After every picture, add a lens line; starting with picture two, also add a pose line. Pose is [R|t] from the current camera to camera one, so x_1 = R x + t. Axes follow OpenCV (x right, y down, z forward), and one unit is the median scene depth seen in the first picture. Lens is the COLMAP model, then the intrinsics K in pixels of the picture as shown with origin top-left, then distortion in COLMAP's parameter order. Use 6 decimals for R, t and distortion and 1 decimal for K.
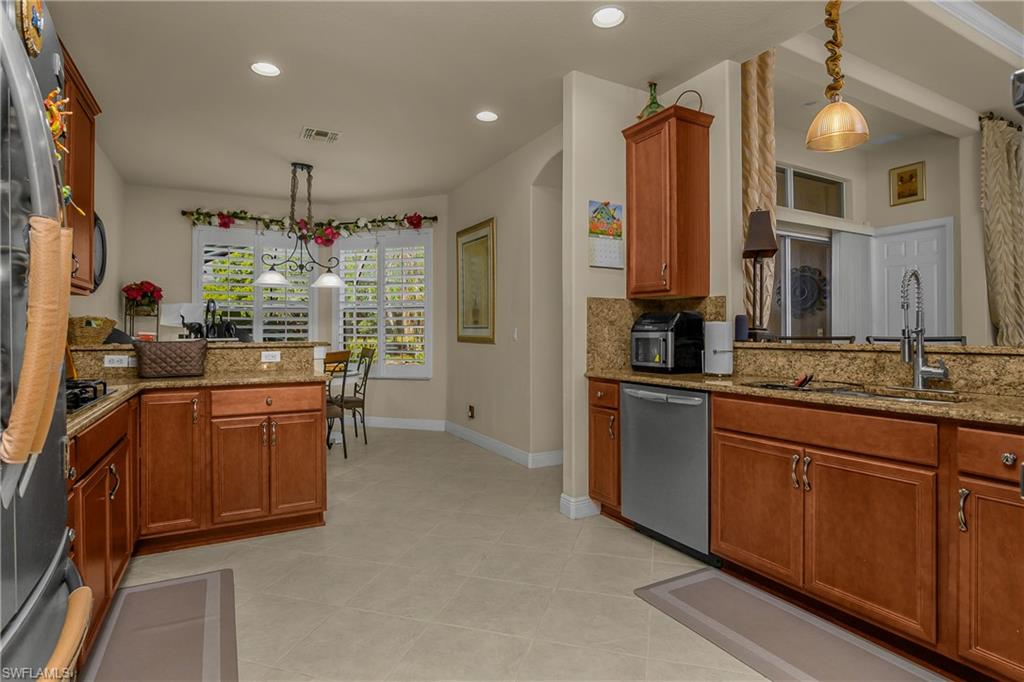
lens RADIAL K [[507.4, 0, 506.6], [0, 507.4, 337.1], [0, 0, 1]] dist [-0.019890, 0.006086]
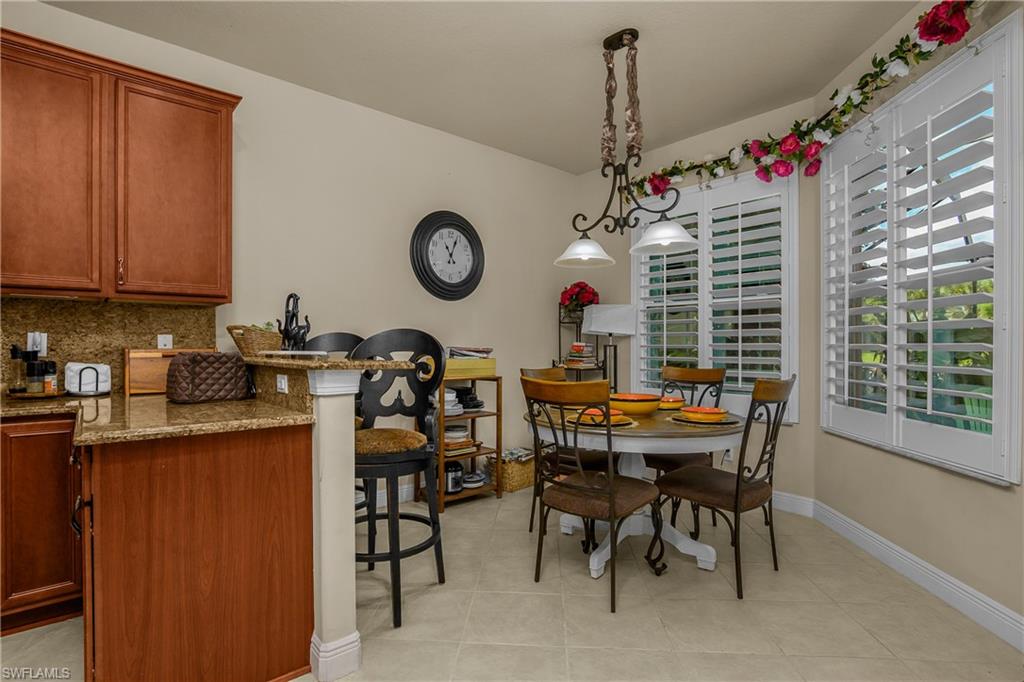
lens RADIAL K [[507.4, 0, 519.9], [0, 507.4, 348.8], [0, 0, 1]] dist [-0.019890, 0.006086]
pose [[0.221334, 0.011644, -0.975129, 0.113083], [-0.004568, 0.999930, 0.010904, -0.006432], [0.975187, 0.002041, 0.221372, 0.770813]]
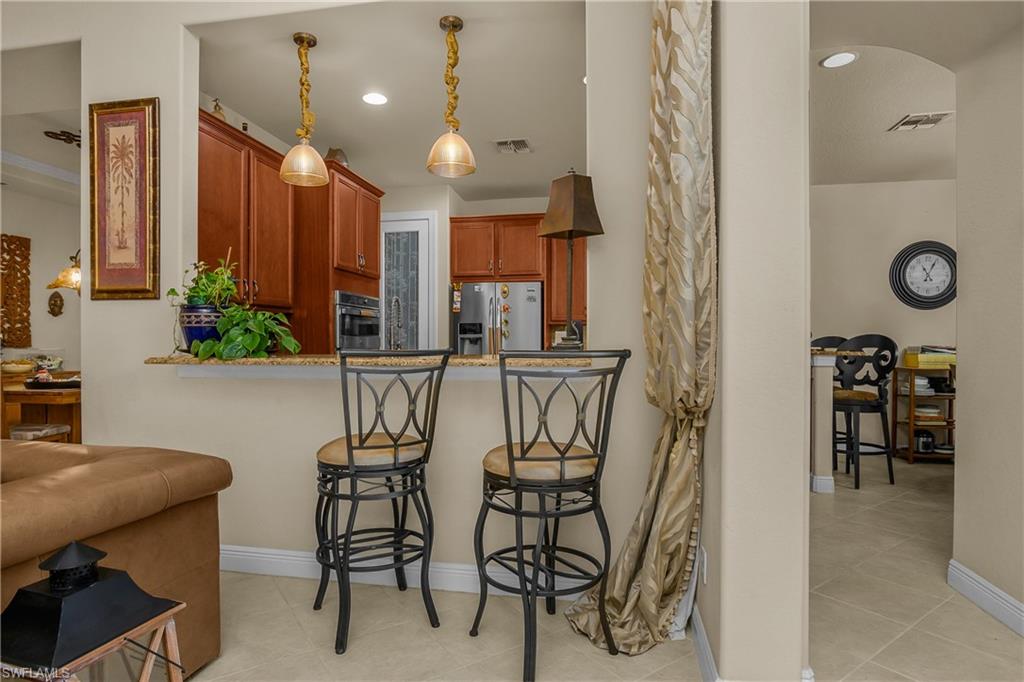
lens RADIAL K [[533.3, 0, 515.4], [0, 533.3, 342.0], [0, 0, 1]] dist [-0.015632, 0.000707]
pose [[-0.639591, -0.000773, -0.768715, 0.675426], [-0.000264, 1.000000, -0.000785, -0.006420], [0.768715, -0.000299, -0.639591, 0.883502]]
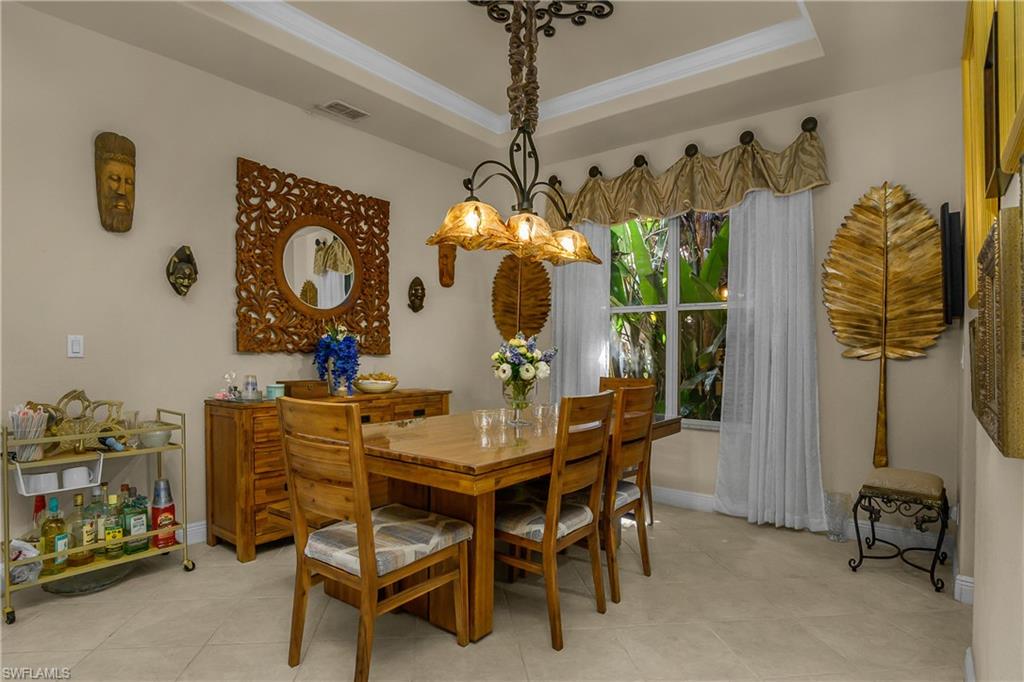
lens RADIAL K [[507.4, 0, 513.7], [0, 507.4, 346.8], [0, 0, 1]] dist [-0.019890, 0.006086]
pose [[-0.918396, -0.006840, -0.395604, 0.603551], [-0.005037, 0.999972, -0.005597, -0.004569], [0.395631, -0.003147, -0.918404, 0.145583]]
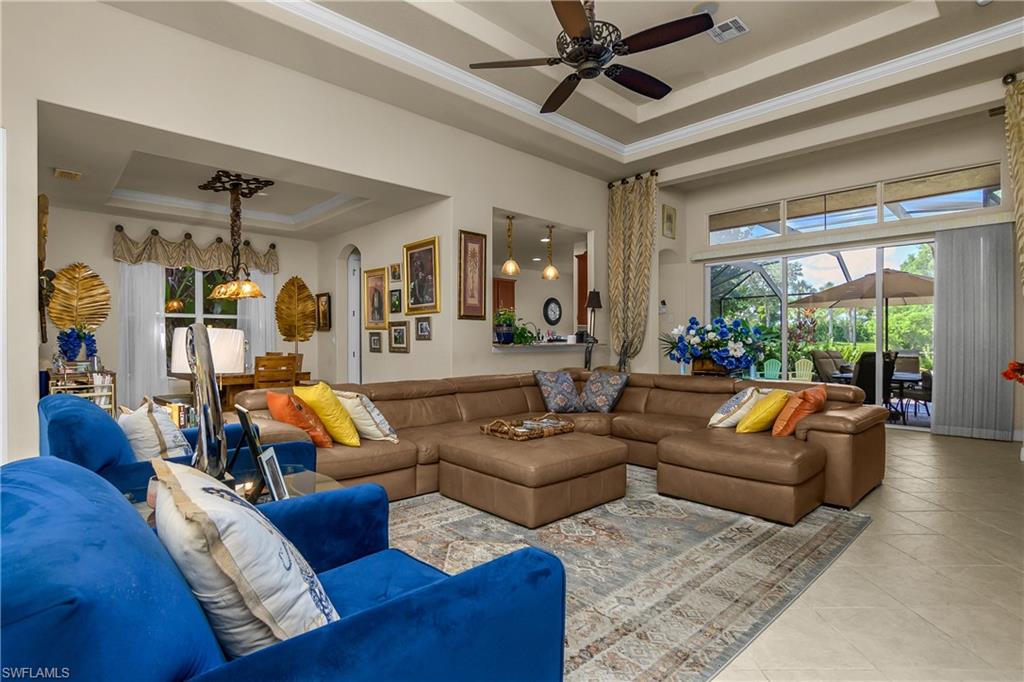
lens RADIAL K [[507.4, 0, 522.4], [0, 507.4, 343.0], [0, 0, 1]] dist [-0.019890, 0.006086]
pose [[0.283943, 0.007116, -0.958815, 1.737692], [-0.000394, 0.999973, 0.007305, -0.004501], [0.958841, -0.001696, 0.283938, -0.043600]]
